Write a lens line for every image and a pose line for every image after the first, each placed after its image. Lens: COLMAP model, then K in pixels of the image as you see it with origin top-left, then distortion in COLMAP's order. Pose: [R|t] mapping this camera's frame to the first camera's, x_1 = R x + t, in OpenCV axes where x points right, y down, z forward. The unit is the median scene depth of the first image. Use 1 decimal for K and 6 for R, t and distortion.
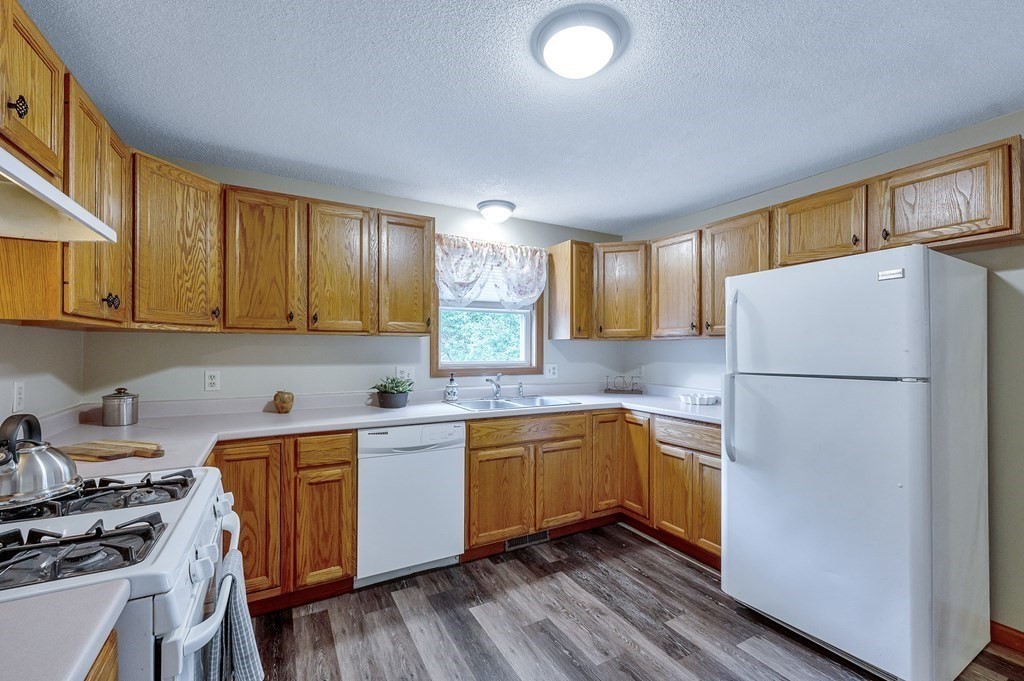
lens RADIAL K [[422.7, 0, 516.6], [0, 422.7, 341.1], [0, 0, 1]] dist [-0.000051, 0.000404]
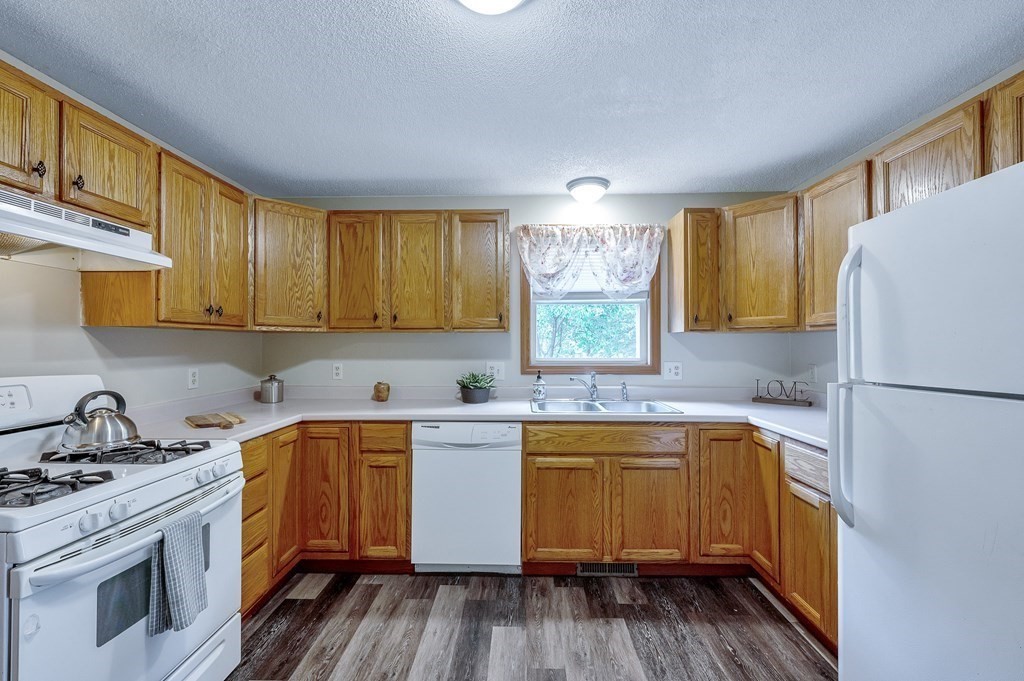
lens RADIAL K [[423.8, 0, 499.1], [0, 423.8, 334.6], [0, 0, 1]] dist [-0.000142, 0.000122]
pose [[0.863086, -0.016307, -0.504794, 0.310879], [0.013558, 0.999867, -0.009119, 0.004509], [0.504875, 0.001027, 0.863192, 0.172669]]
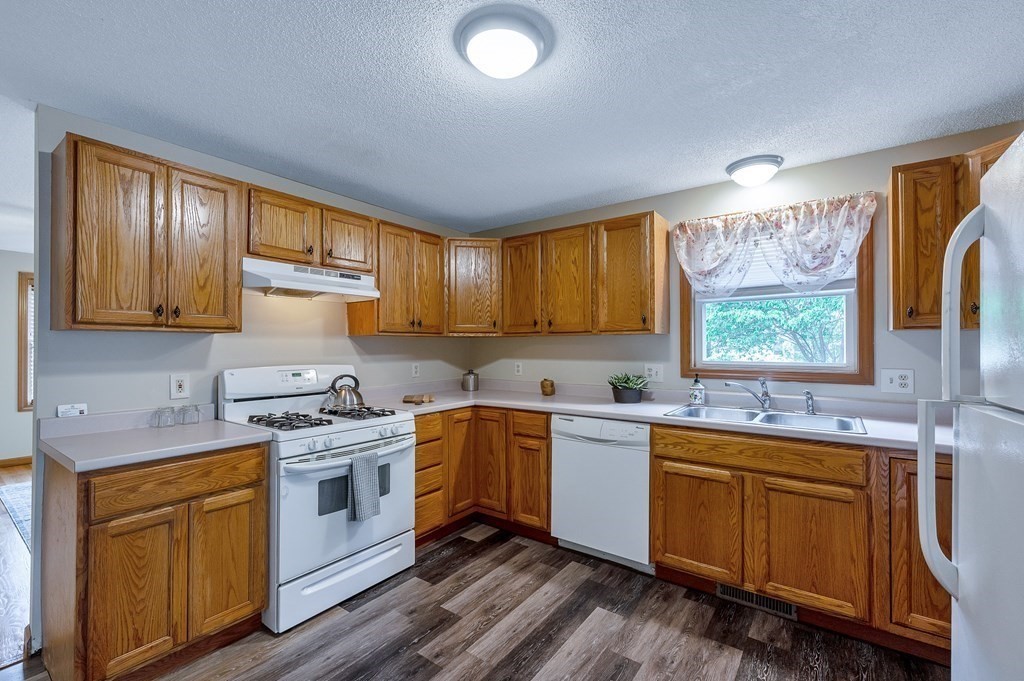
lens RADIAL K [[410.5, 0, 500.3], [0, 410.5, 337.7], [0, 0, 1]] dist [-0.000039, -0.000033]
pose [[0.436557, -0.023157, -0.899378, 0.558755], [0.019976, 0.999672, -0.016043, 0.006662], [0.899455, -0.010962, 0.436876, 0.311808]]
